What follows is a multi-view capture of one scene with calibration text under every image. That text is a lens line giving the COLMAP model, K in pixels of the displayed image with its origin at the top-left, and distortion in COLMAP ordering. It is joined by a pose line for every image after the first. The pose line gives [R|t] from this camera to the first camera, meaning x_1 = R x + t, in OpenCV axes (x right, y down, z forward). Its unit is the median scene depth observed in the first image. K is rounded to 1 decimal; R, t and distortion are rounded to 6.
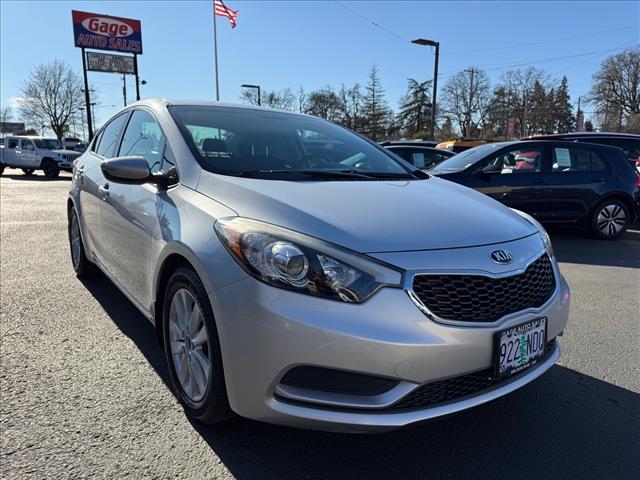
lens RADIAL K [[456.8, 0, 322.1], [0, 456.8, 244.2], [0, 0, 1]] dist [0.008442, -0.023261]
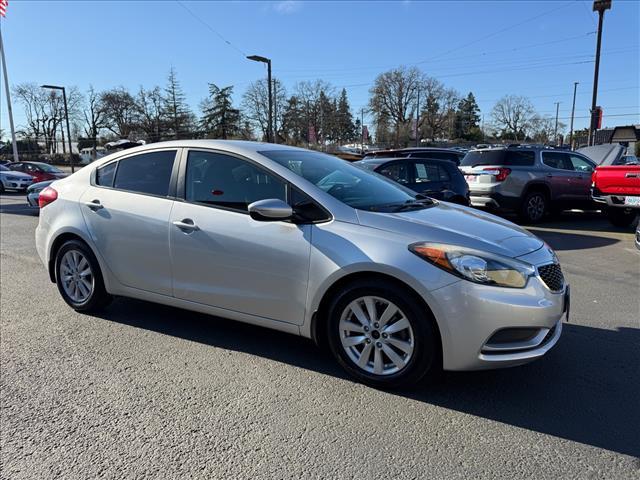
lens RADIAL K [[442.1, 0, 321.1], [0, 442.1, 246.2], [0, 0, 1]] dist [0.126487, -0.168825]
pose [[0.911605, -0.090633, 0.400952, -0.064346], [0.090170, 0.995724, 0.020067, -0.006342], [-0.401056, 0.017861, 0.915879, -0.012451]]
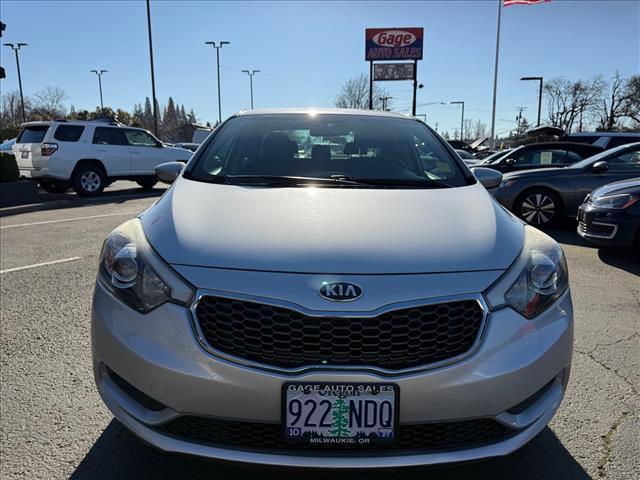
lens RADIAL K [[452.2, 0, 317.0], [0, 452.2, 241.9], [0, 0, 1]] dist [-0.000799, -0.005213]
pose [[0.812306, 0.093741, -0.575648, 0.048367], [-0.094169, 0.995129, 0.029167, -0.004511], [0.575578, 0.030515, 0.817177, 0.021455]]
